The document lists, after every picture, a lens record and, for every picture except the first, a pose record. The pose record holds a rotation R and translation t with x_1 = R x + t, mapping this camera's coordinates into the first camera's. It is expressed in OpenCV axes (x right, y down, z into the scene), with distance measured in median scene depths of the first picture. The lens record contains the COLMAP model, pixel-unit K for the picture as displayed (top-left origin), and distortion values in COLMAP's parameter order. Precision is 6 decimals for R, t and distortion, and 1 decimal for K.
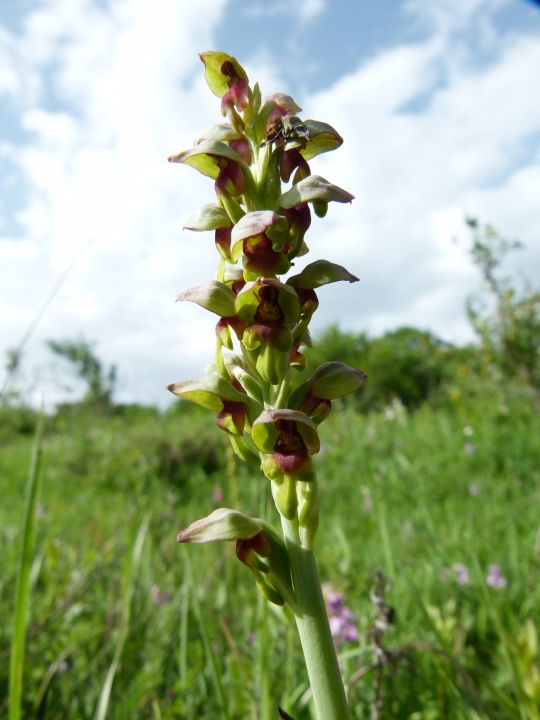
lens RADIAL K [[539.5, 0, 270.0], [0, 539.5, 360.0], [0, 0, 1]] dist [0.003226, 0.004350]
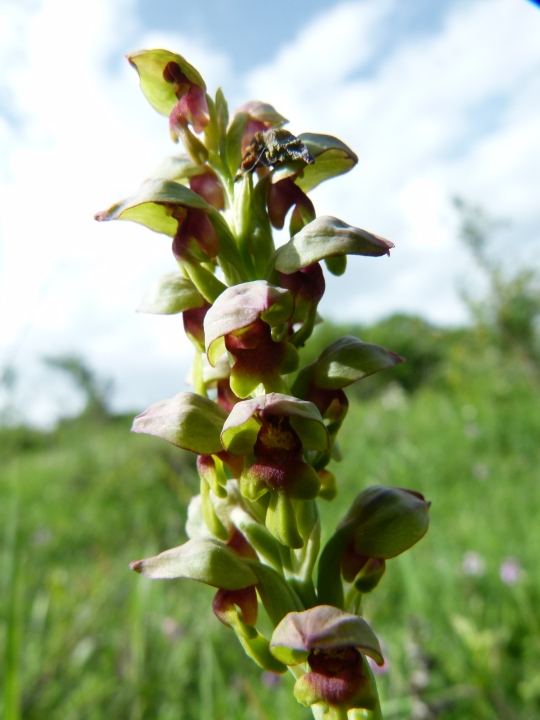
lens RADIAL K [[538.1, 0, 252.4], [0, 538.1, 359.9], [0, 0, 1]] dist [-0.066811, 0.009507]
pose [[0.994212, -0.106537, -0.013871, -0.011039], [0.106732, 0.994187, 0.014166, -0.186742], [0.012281, -0.015565, 0.999803, 0.348677]]
